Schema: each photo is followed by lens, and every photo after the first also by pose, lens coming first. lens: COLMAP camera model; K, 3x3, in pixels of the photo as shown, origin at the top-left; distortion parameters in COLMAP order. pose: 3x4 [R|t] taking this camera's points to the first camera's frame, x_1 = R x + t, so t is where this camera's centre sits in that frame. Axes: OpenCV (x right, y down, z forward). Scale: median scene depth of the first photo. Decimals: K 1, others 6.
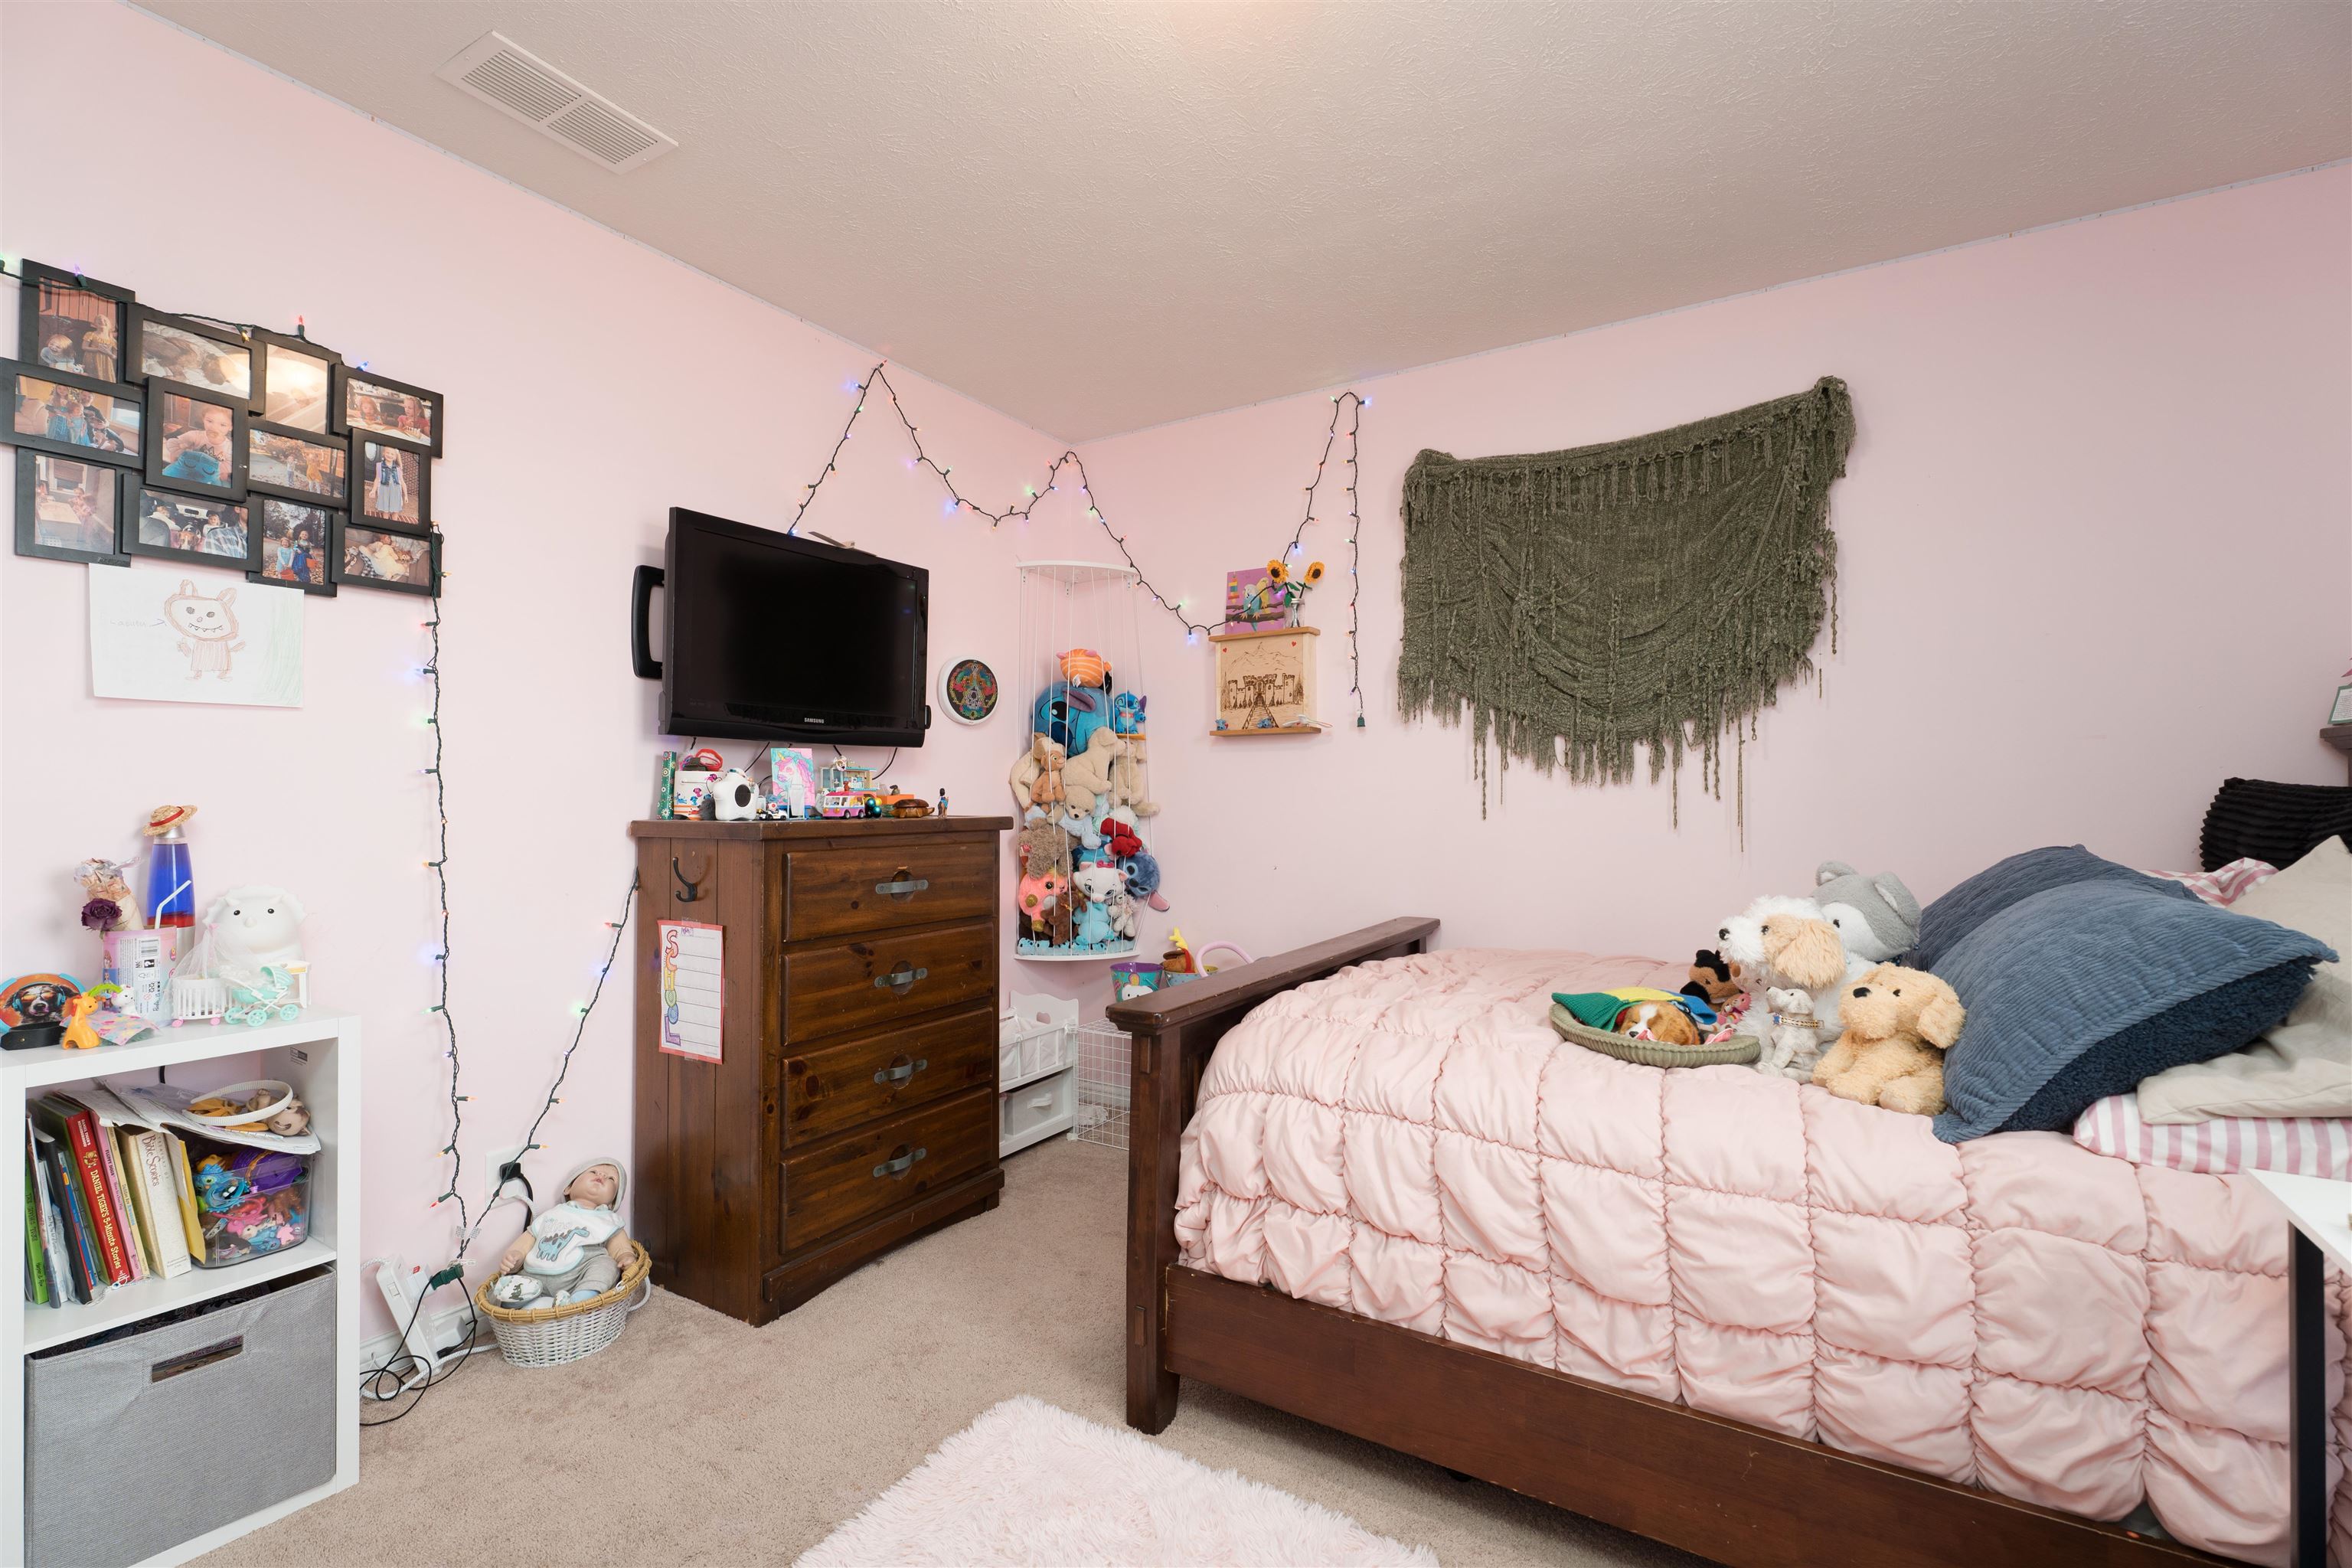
lens RADIAL K [[1053.7, 0, 1176.1], [0, 1053.7, 773.1], [0, 0, 1]] dist [-0.003493, 0.001199]
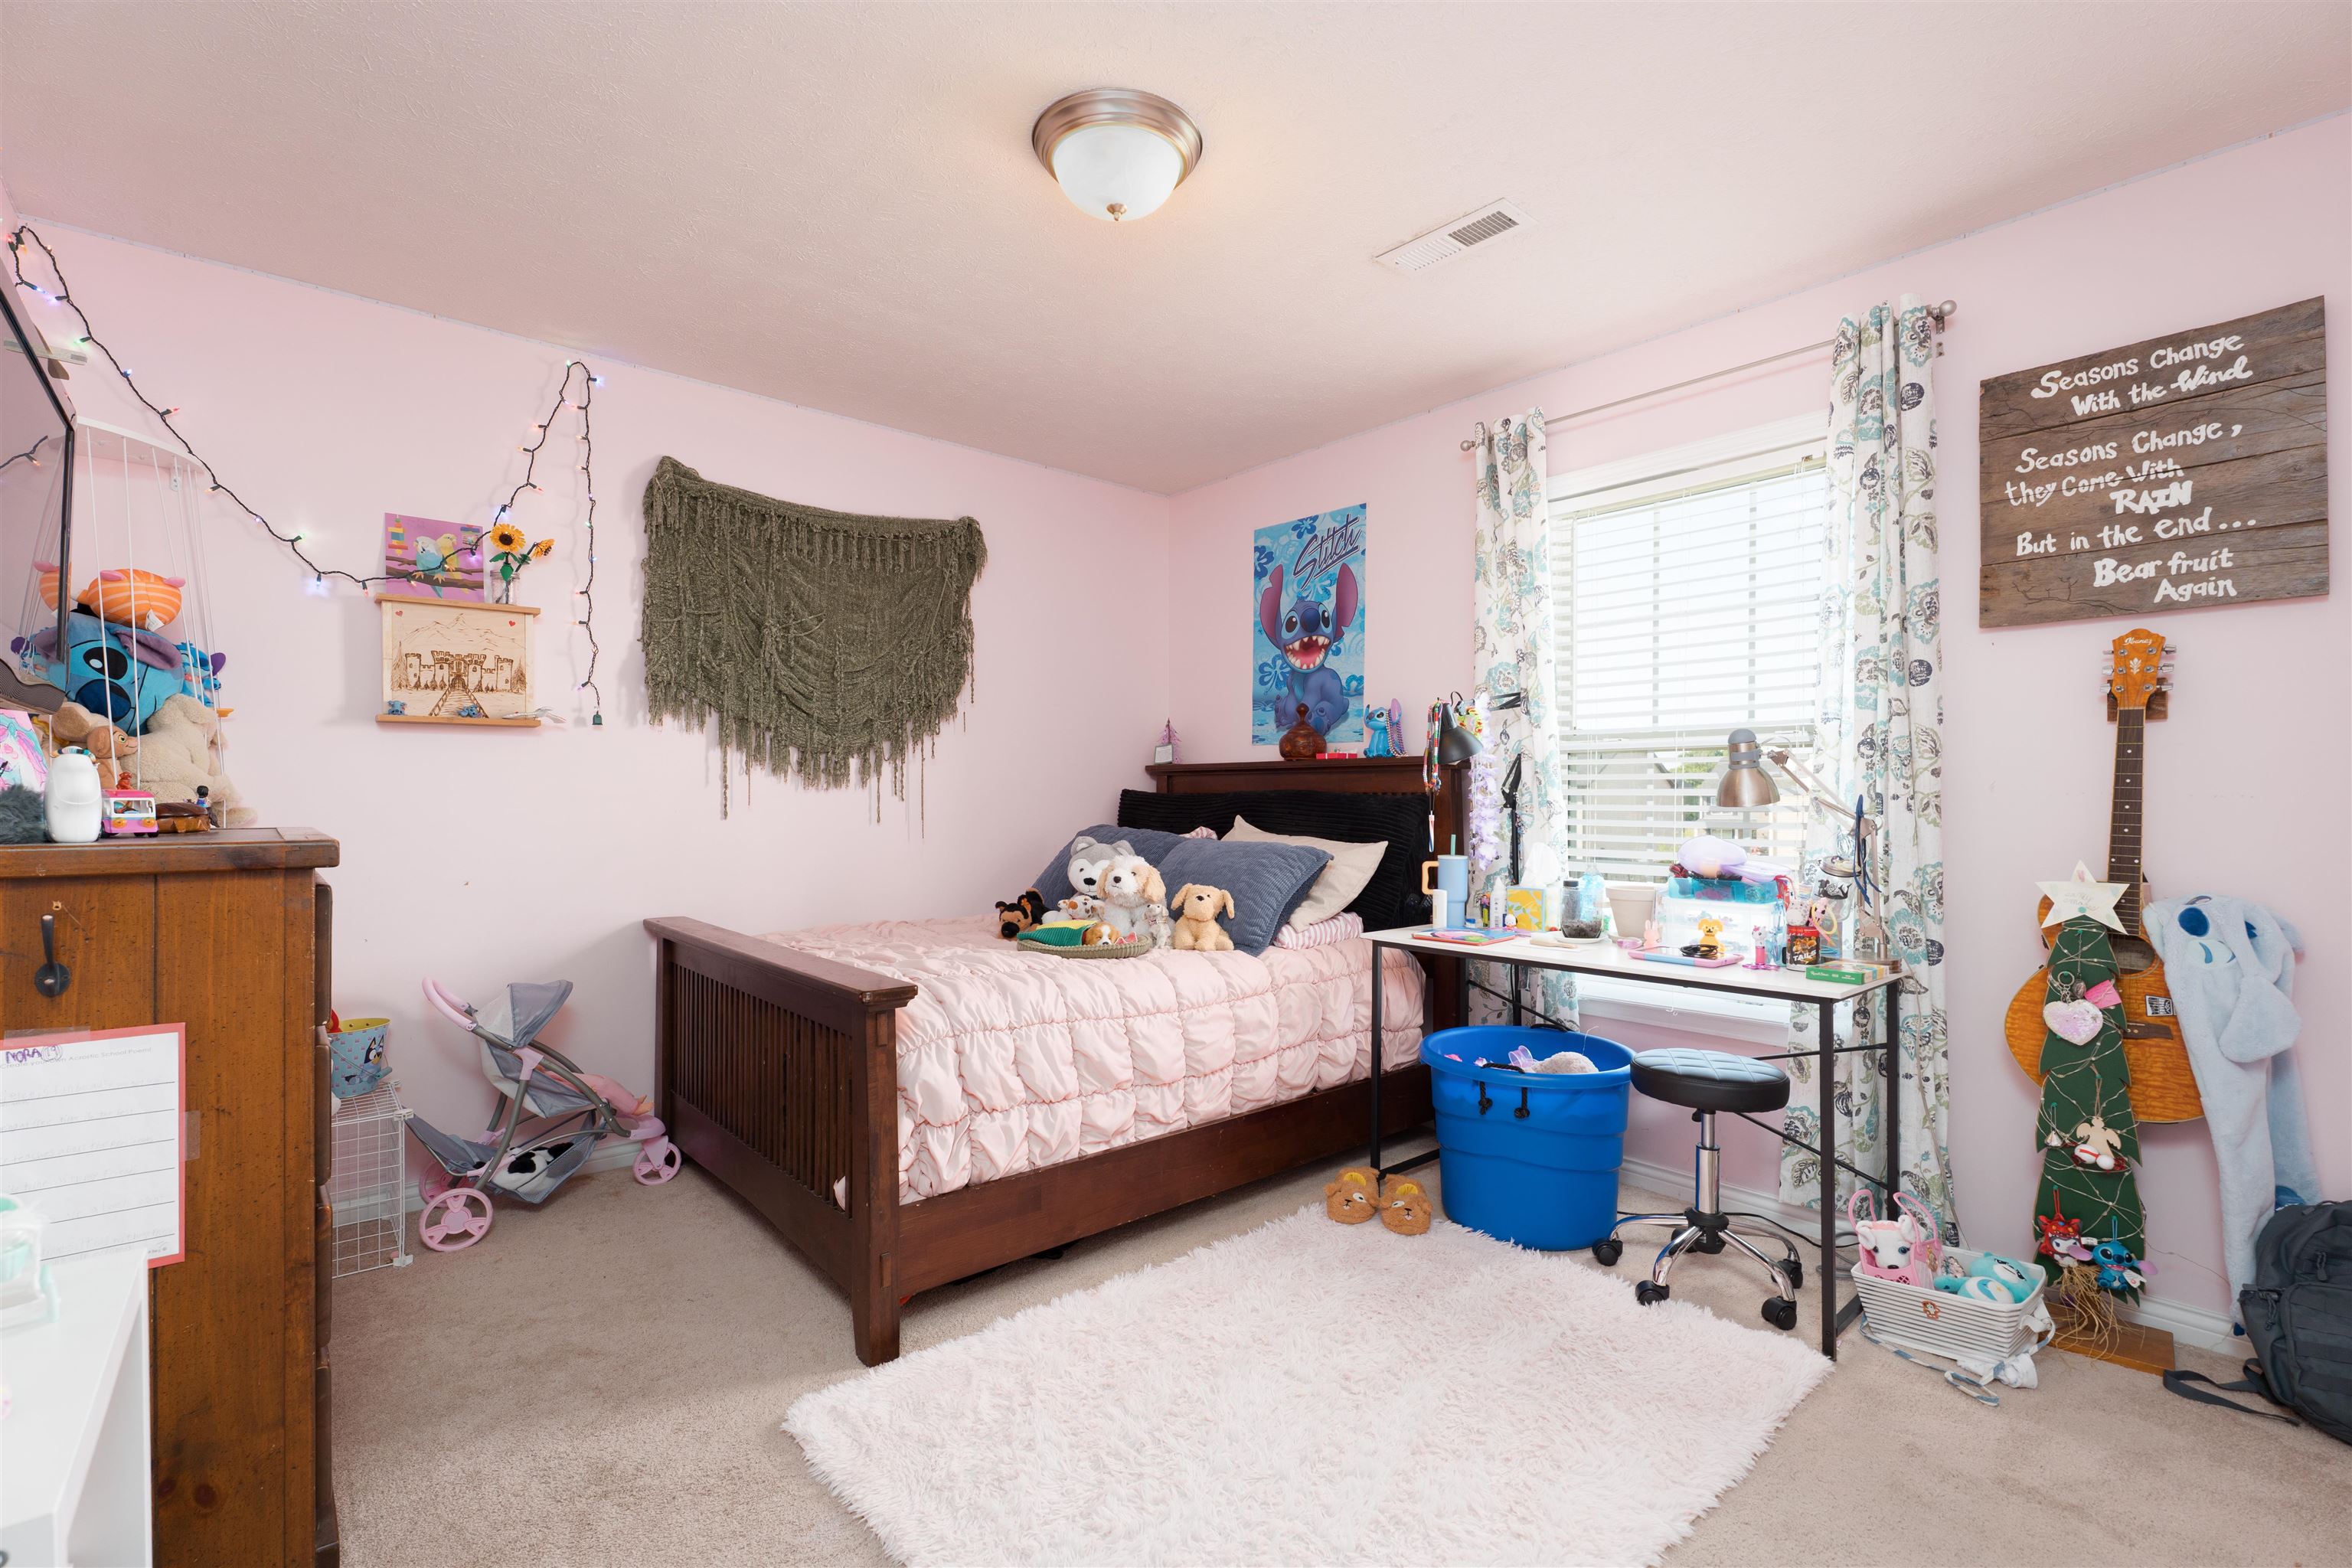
lens RADIAL K [[1053.7, 0, 1180.2], [0, 1053.7, 797.9], [0, 0, 1]] dist [-0.003493, 0.001199]
pose [[0.286944, 0.000454, 0.957947, -0.641718], [-0.019091, 0.999804, 0.005245, 0.007390], [-0.957757, -0.019793, 0.286896, 0.248147]]
